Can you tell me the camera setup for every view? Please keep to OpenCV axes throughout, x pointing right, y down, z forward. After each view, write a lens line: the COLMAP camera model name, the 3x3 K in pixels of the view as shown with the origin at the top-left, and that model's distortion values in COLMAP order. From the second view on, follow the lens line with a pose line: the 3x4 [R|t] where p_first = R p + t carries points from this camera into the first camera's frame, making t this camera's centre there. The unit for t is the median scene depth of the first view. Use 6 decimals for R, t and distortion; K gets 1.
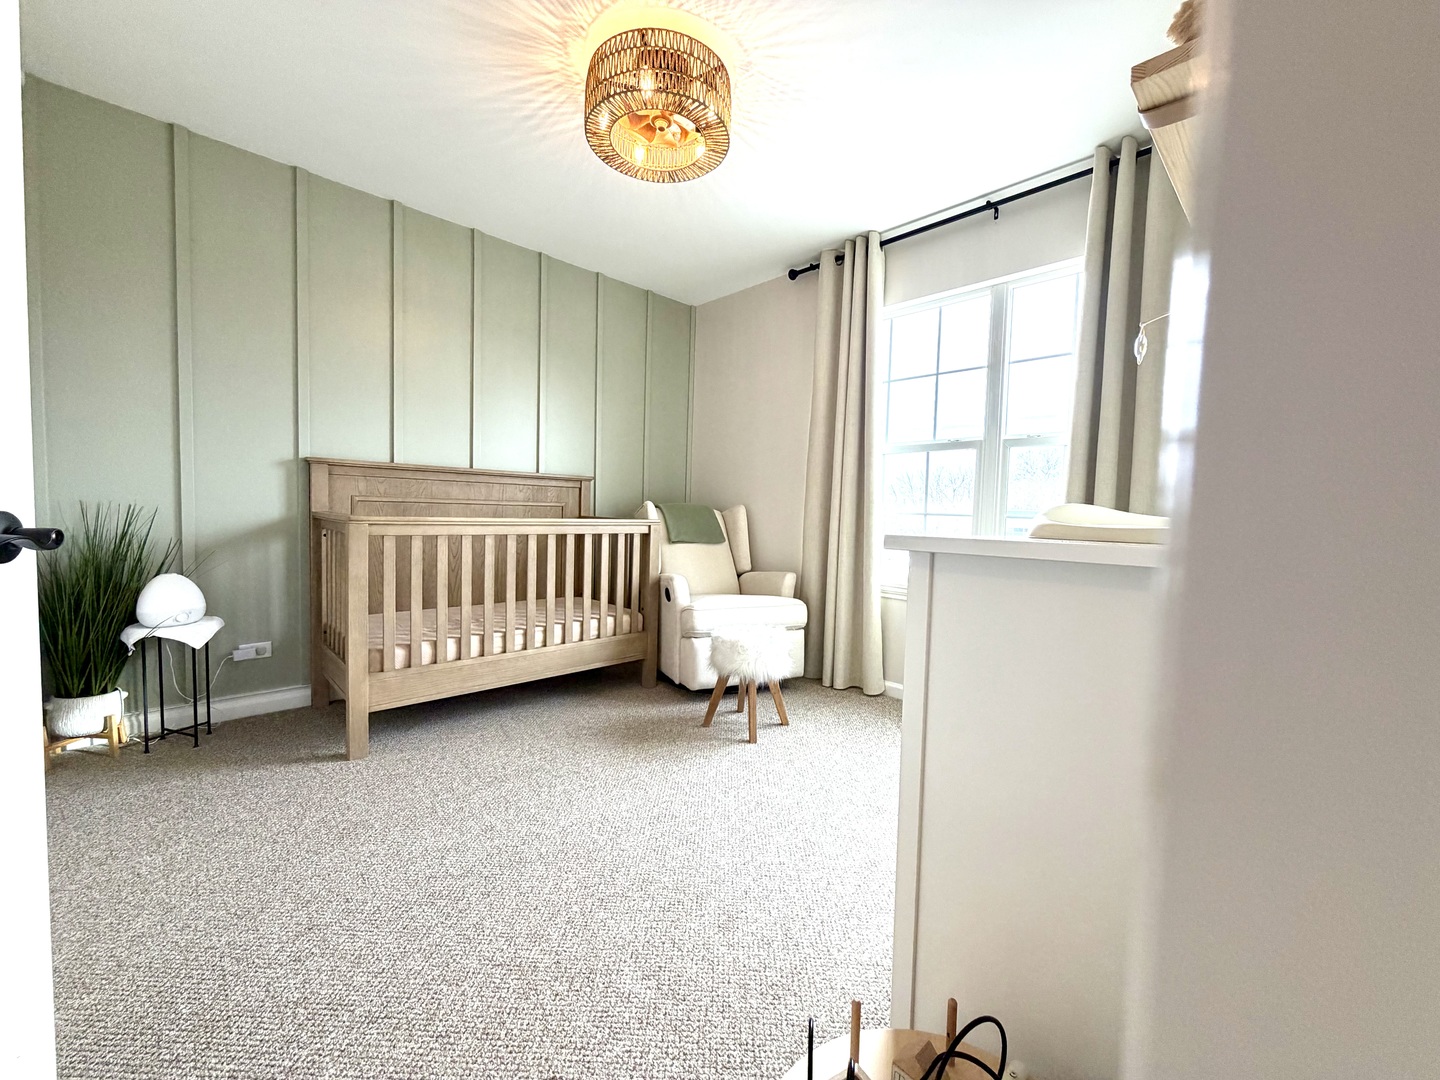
lens RADIAL K [[573.8, 0, 720.0], [0, 573.8, 540.0], [0, 0, 1]] dist [-0.000410, -0.000089]
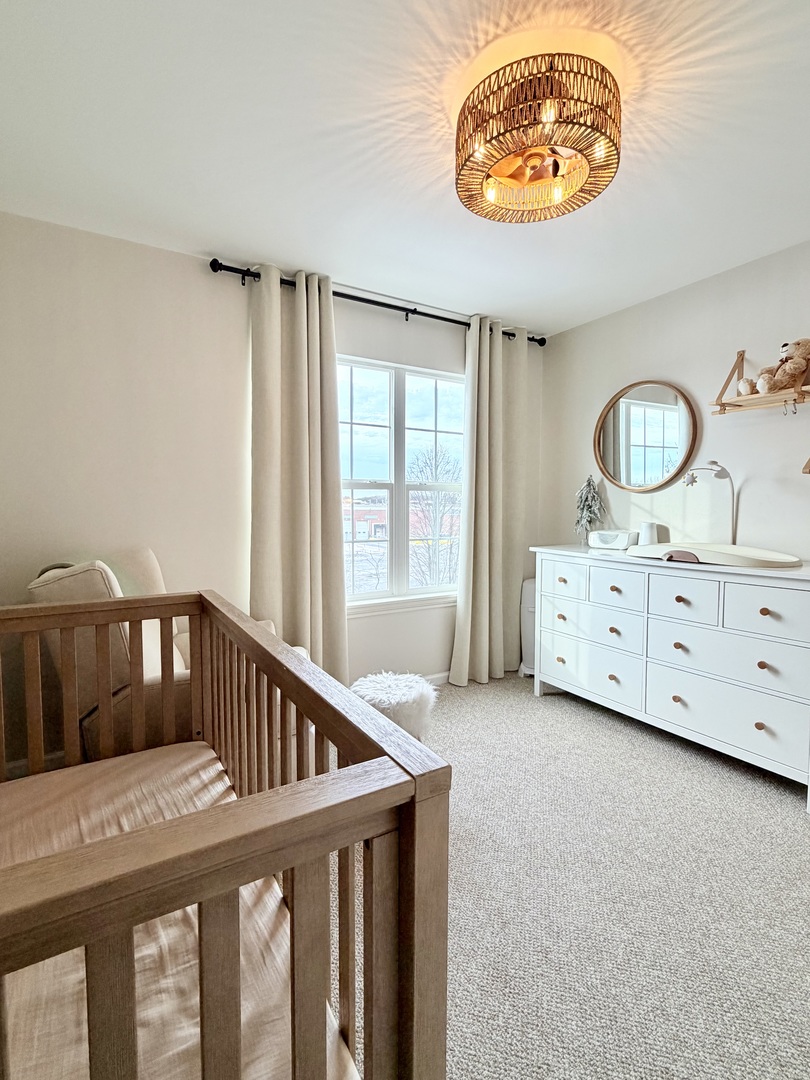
lens RADIAL K [[514.7, 0, 405.0], [0, 514.7, 540.0], [0, 0, 1]] dist [0.004149, 0.000793]
pose [[0.220648, -0.086078, 0.971548, -0.705298], [0.066133, 0.995126, 0.073147, -0.133089], [-0.973109, 0.048111, 0.225265, 0.728851]]
